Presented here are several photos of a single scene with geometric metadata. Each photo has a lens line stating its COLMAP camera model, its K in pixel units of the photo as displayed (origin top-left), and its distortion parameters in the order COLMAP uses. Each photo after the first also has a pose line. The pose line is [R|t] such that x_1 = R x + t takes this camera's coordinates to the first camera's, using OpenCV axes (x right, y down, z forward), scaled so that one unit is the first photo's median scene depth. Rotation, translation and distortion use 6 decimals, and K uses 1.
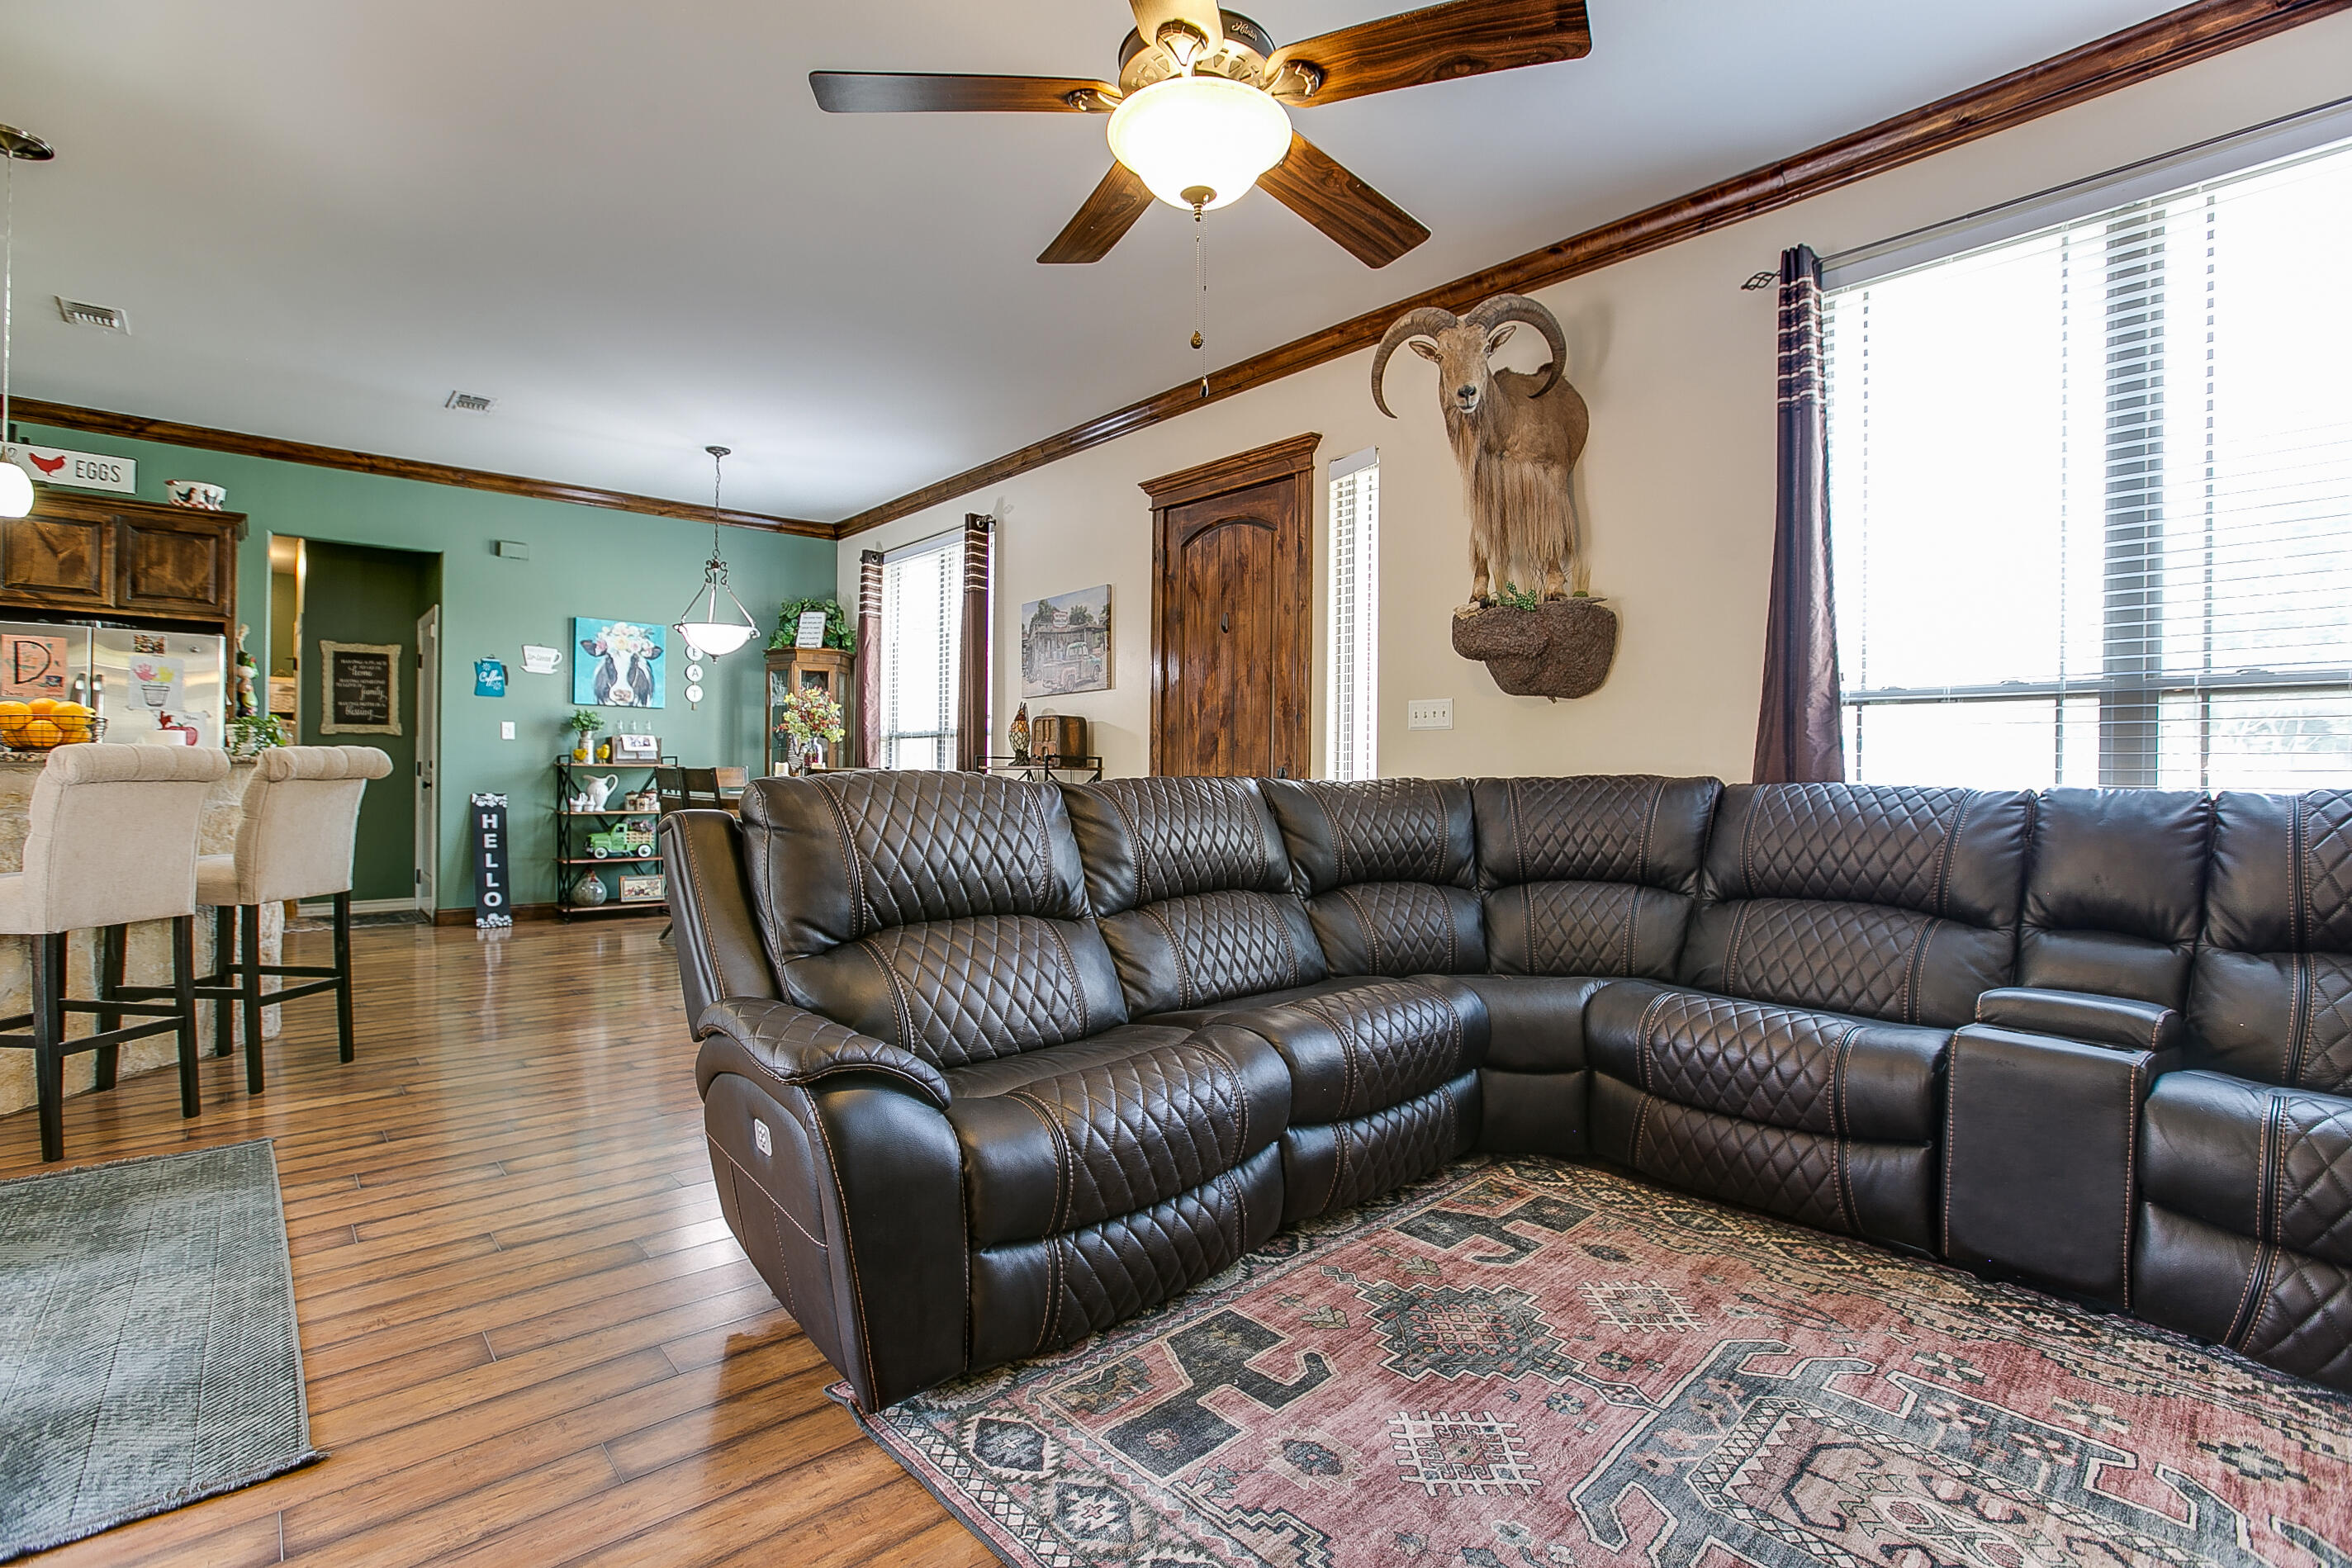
lens RADIAL K [[1086.9, 0, 1158.3], [0, 1086.9, 777.1], [0, 0, 1]] dist [-0.046105, 0.016993]
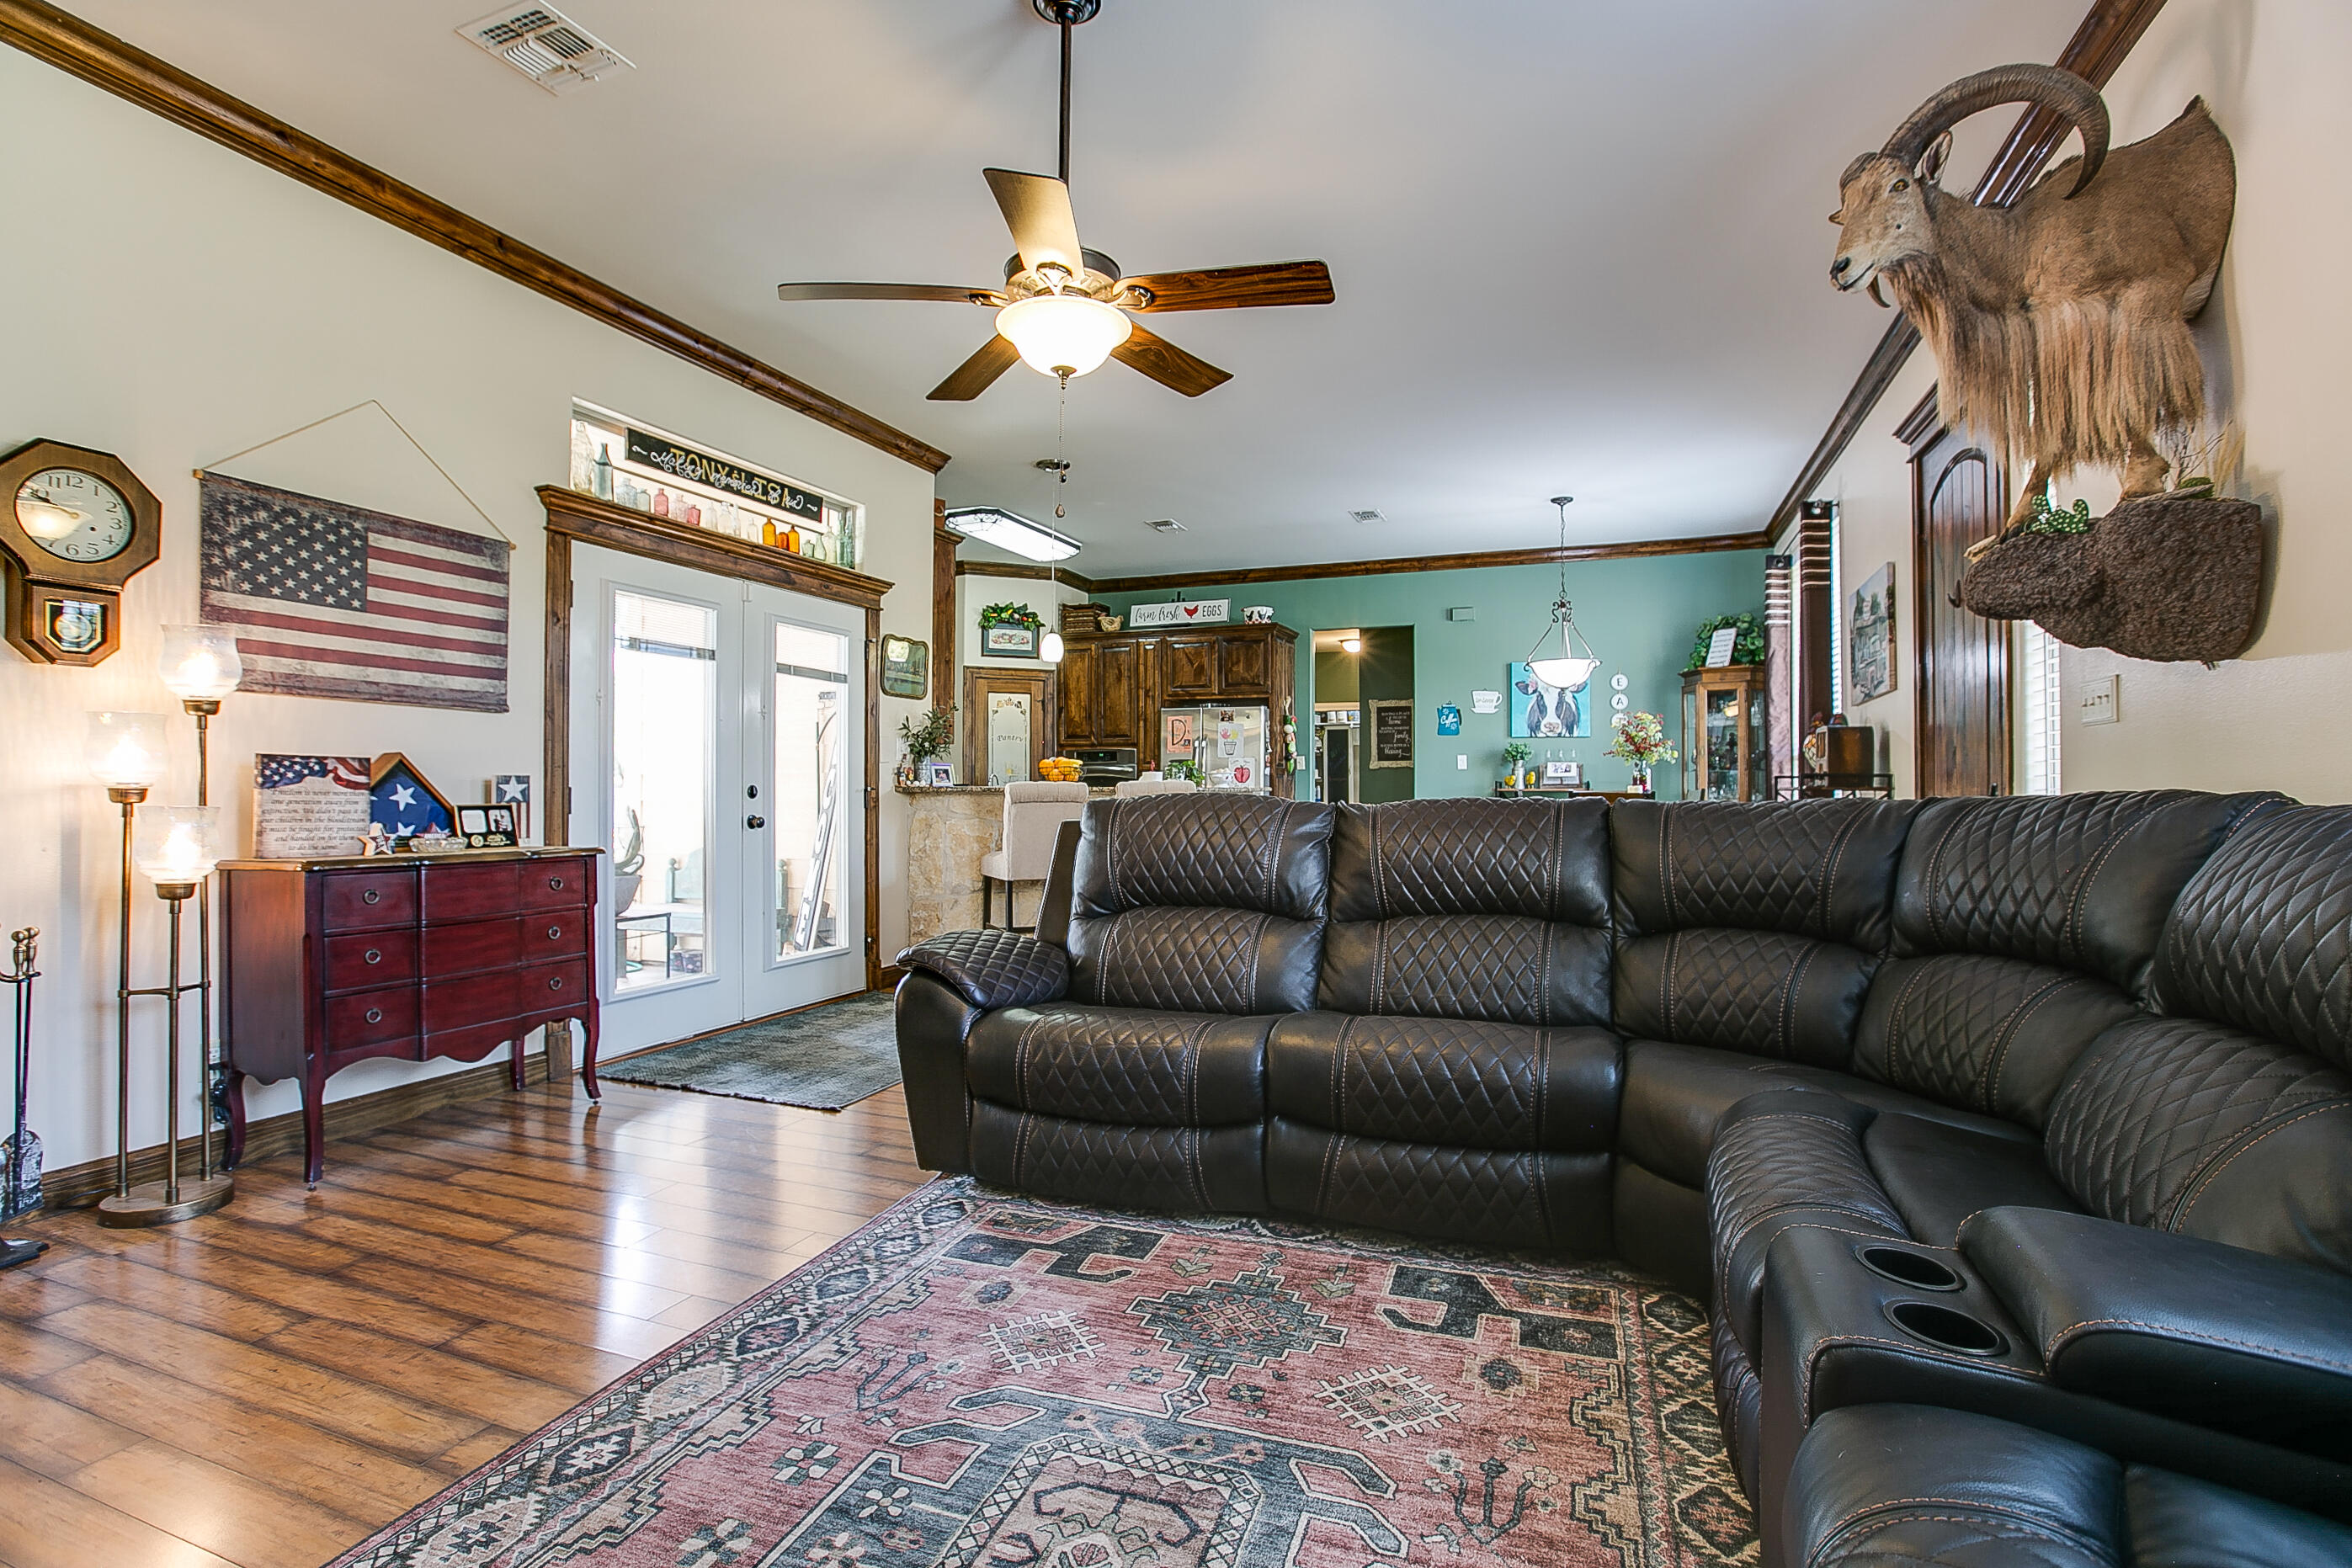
lens RADIAL K [[1086.9, 0, 1161.6], [0, 1086.9, 789.8], [0, 0, 1]] dist [-0.046105, 0.016993]
pose [[0.460187, -0.008338, -0.887783, 0.446514], [-0.001504, 0.999947, -0.010171, 0.001704], [0.887821, 0.006016, 0.460150, 0.167347]]
